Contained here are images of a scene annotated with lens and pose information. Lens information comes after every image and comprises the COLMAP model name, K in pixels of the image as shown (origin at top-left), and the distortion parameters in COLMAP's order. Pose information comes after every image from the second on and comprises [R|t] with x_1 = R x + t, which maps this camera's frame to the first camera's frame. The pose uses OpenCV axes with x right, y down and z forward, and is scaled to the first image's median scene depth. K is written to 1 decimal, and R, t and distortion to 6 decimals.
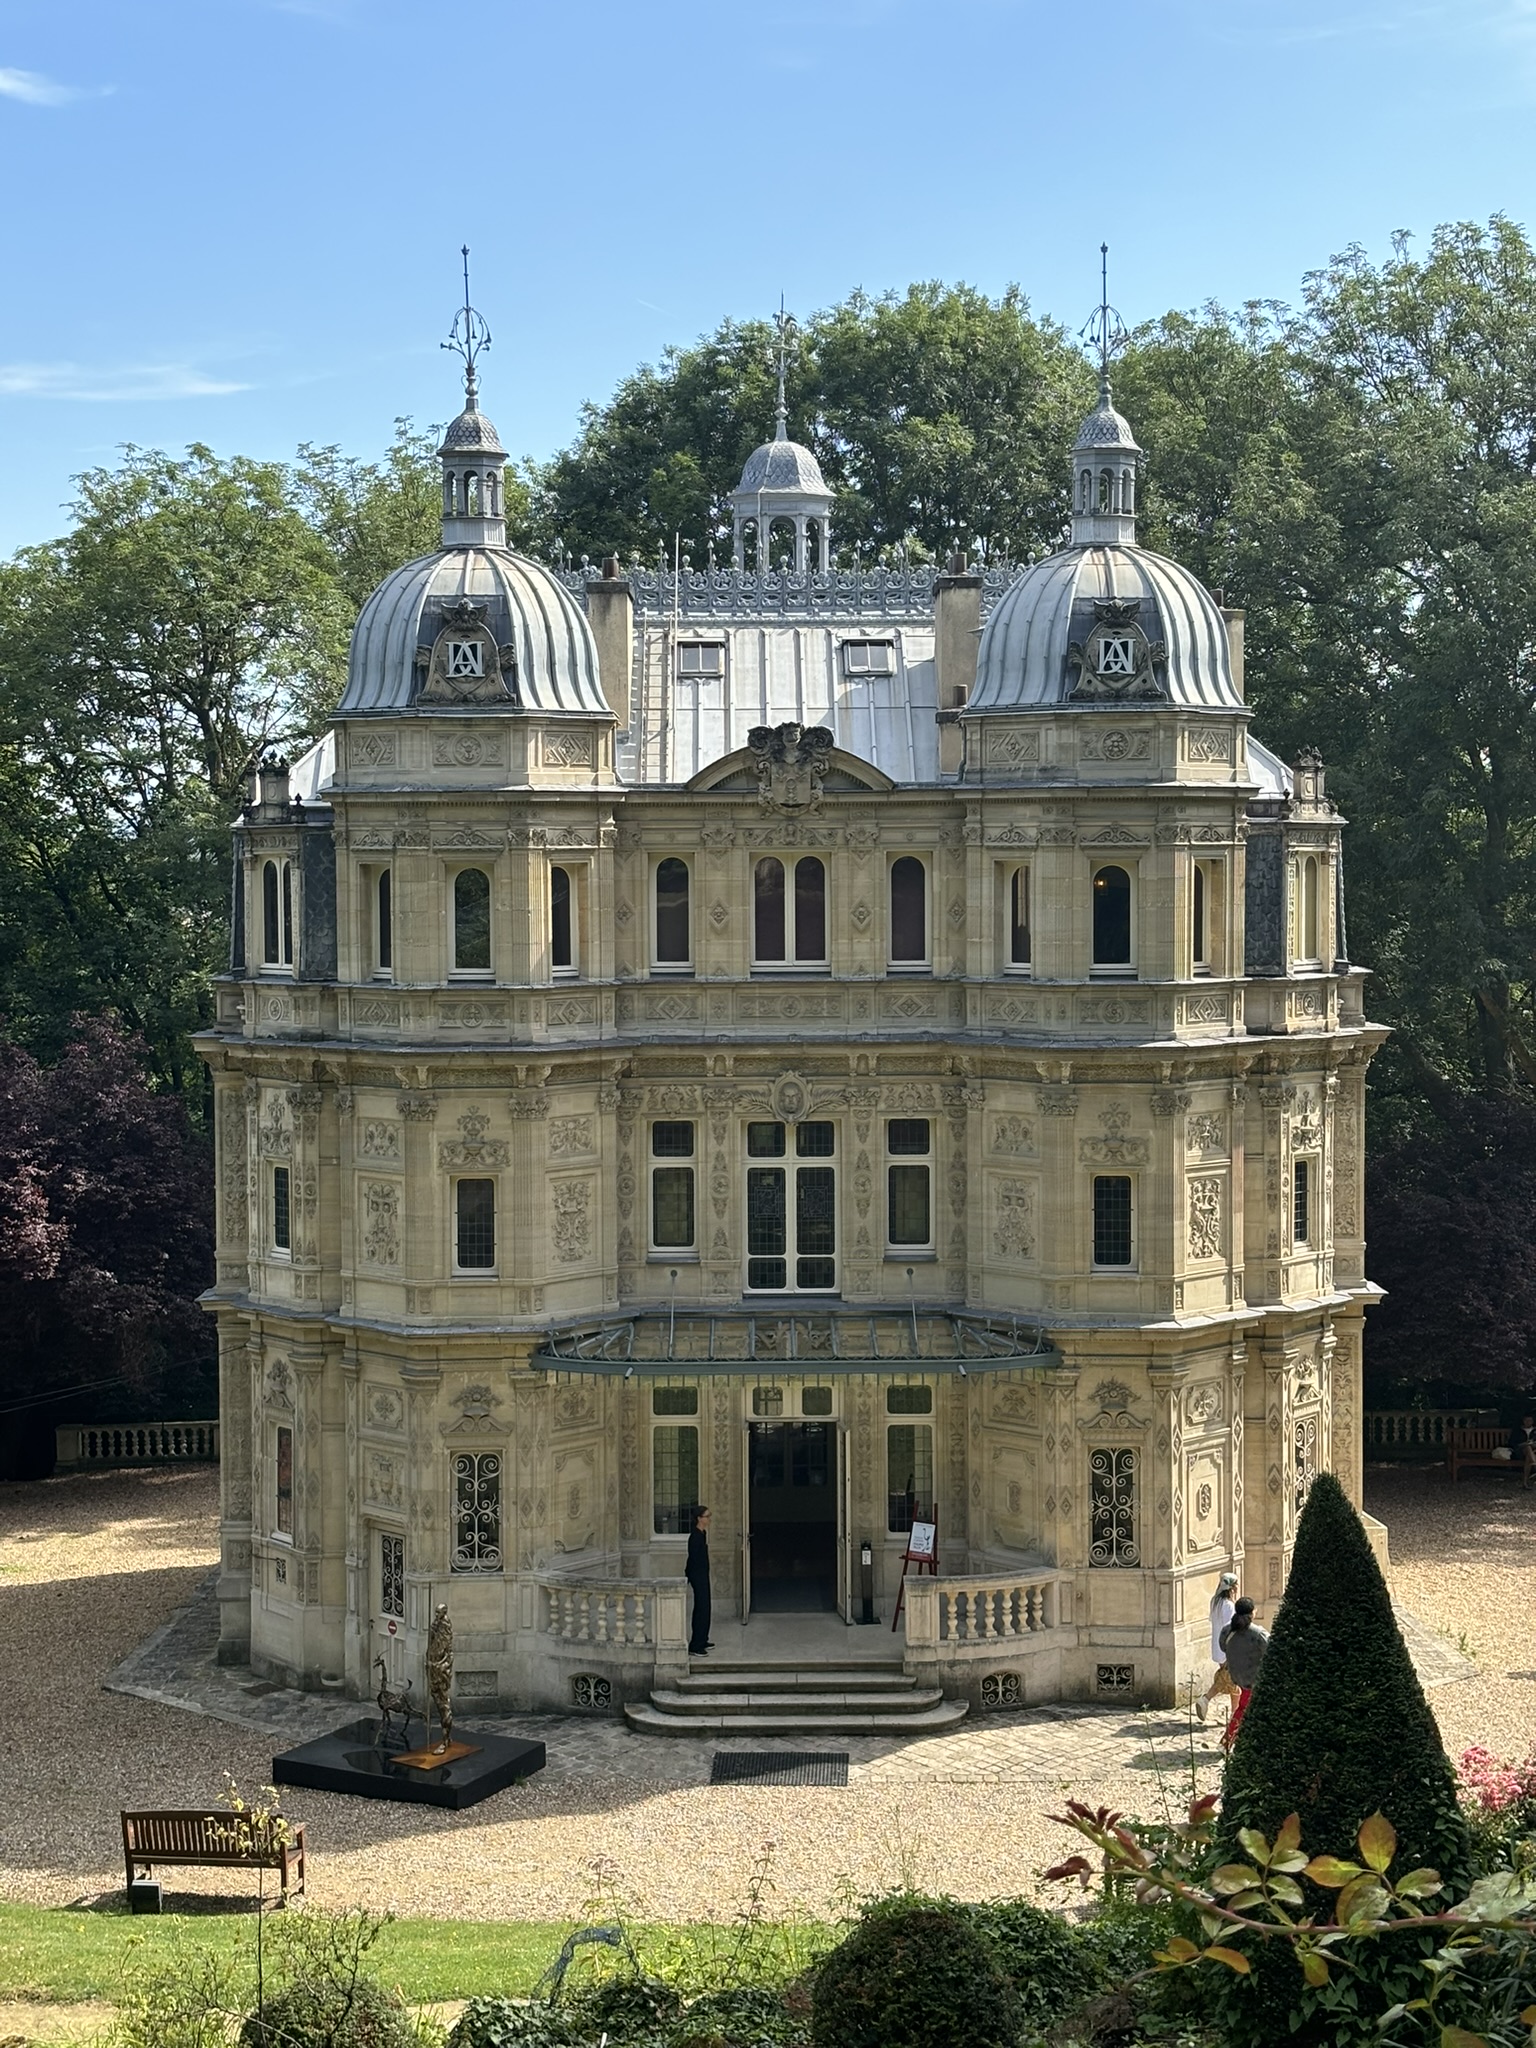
lens RADIAL K [[3108.3, 0, 768.0], [0, 3108.3, 1024.0], [0, 0, 1]] dist [0.252083, -0.097073]
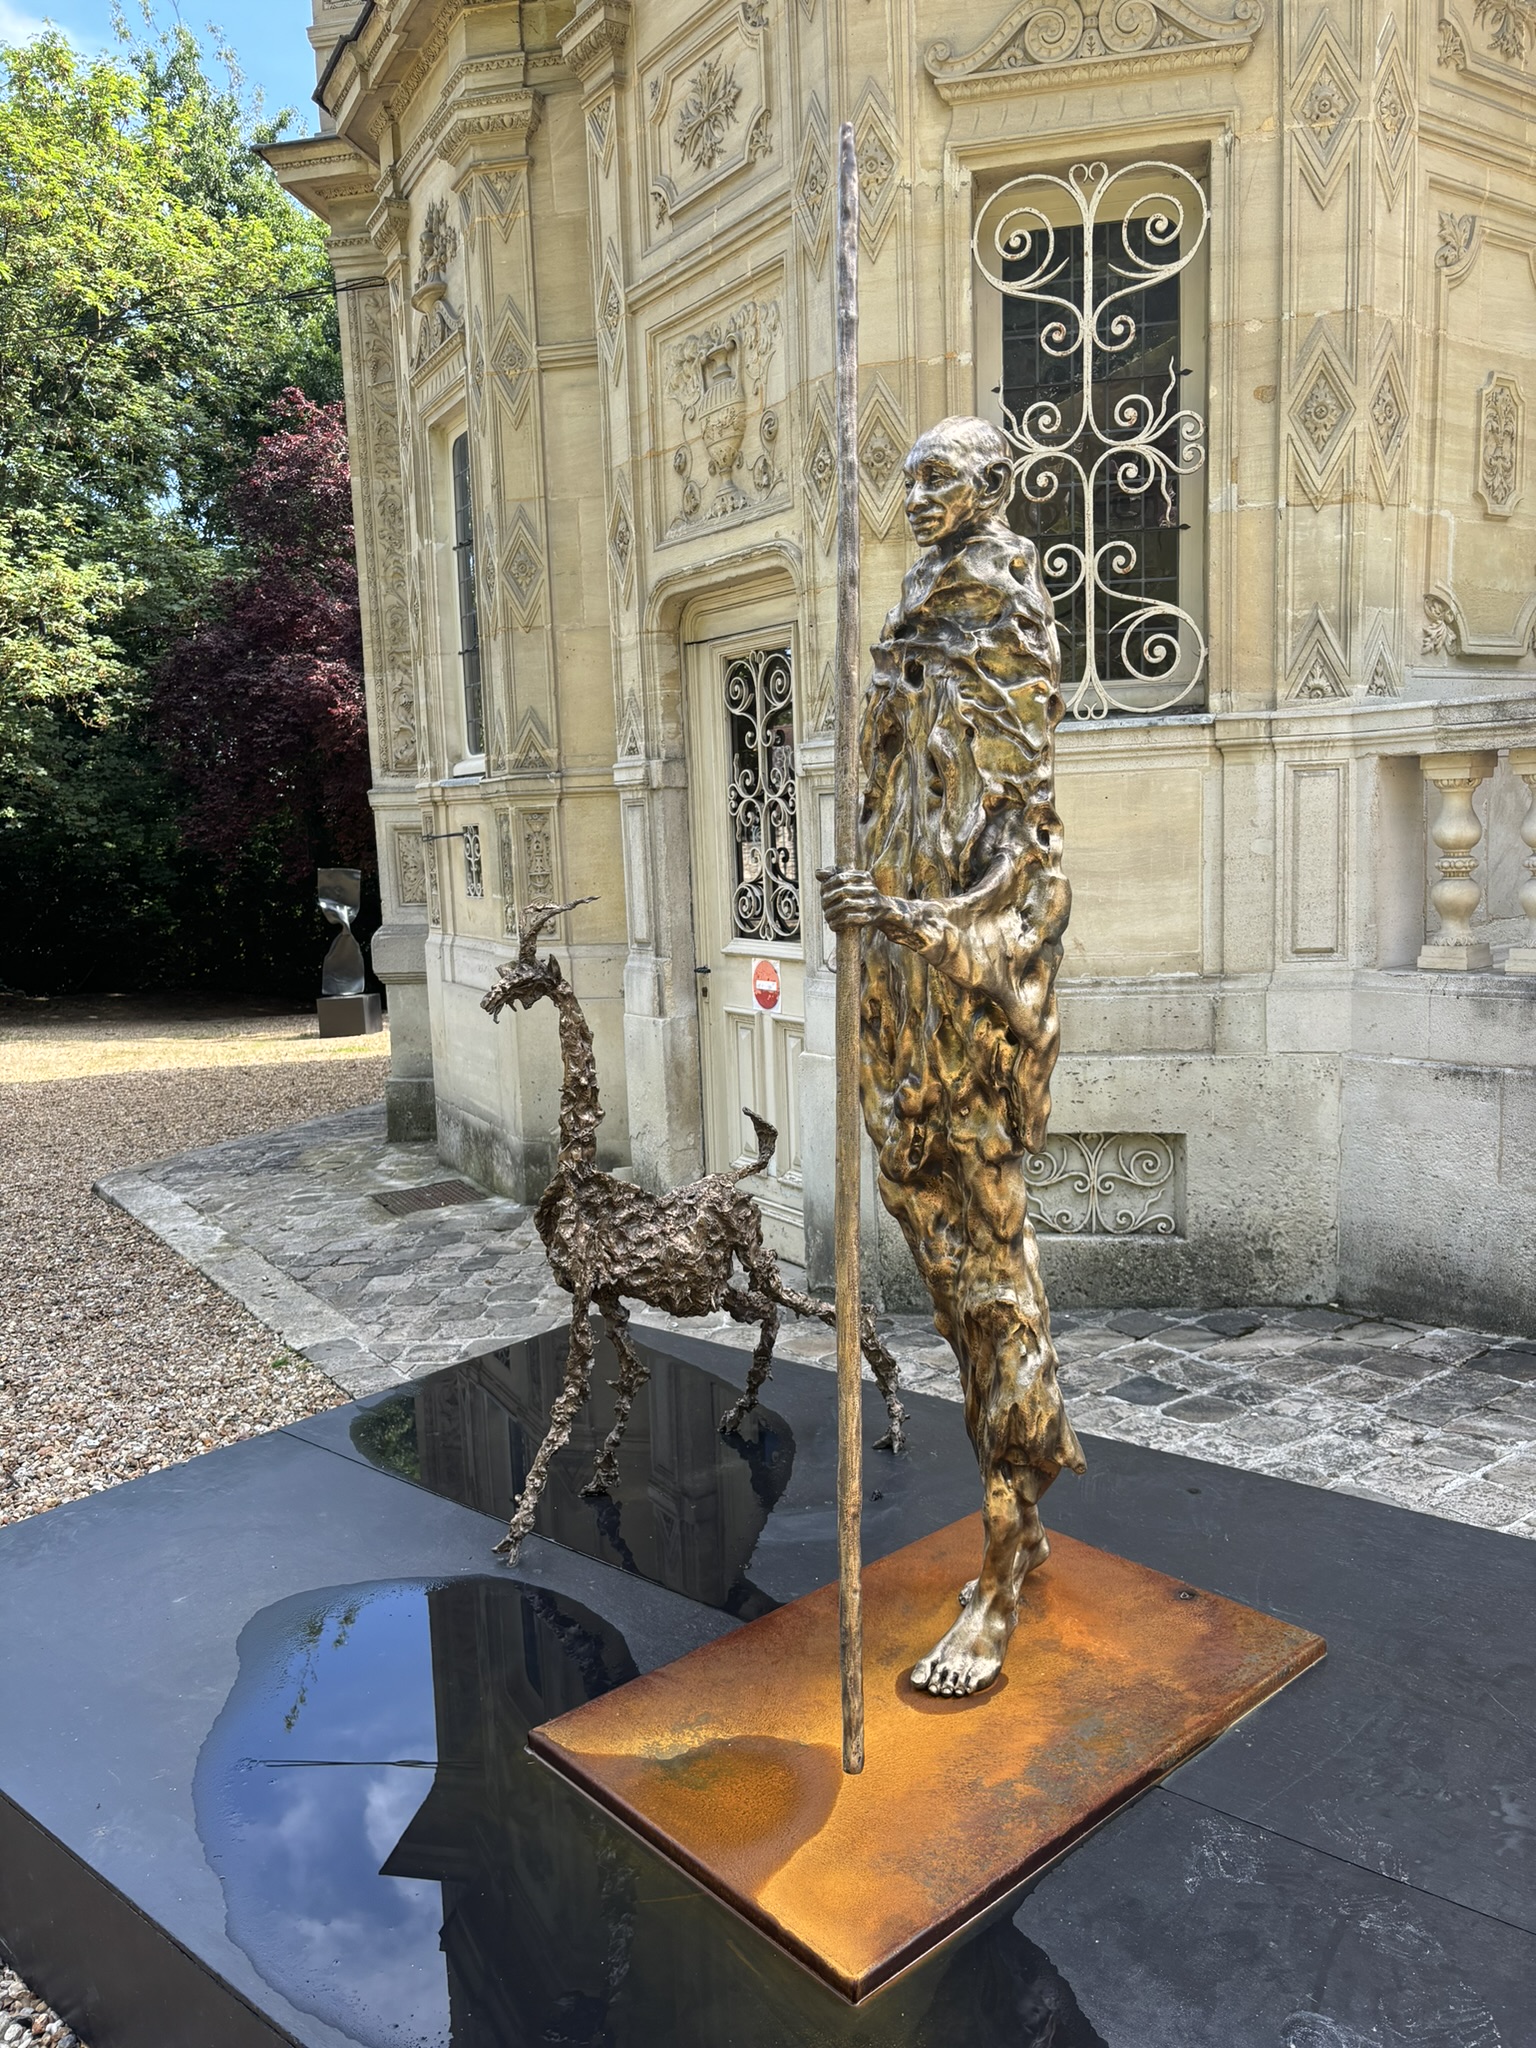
lens RADIAL K [[1598.6, 0, 768.0], [0, 1598.6, 1024.0], [0, 0, 1]] dist [0.001166, 0.041056]
pose [[0.979334, -0.001639, -0.202243, -0.090348], [0.016163, 0.997403, 0.070187, 0.184532], [0.201603, -0.072006, 0.976817, 0.858138]]
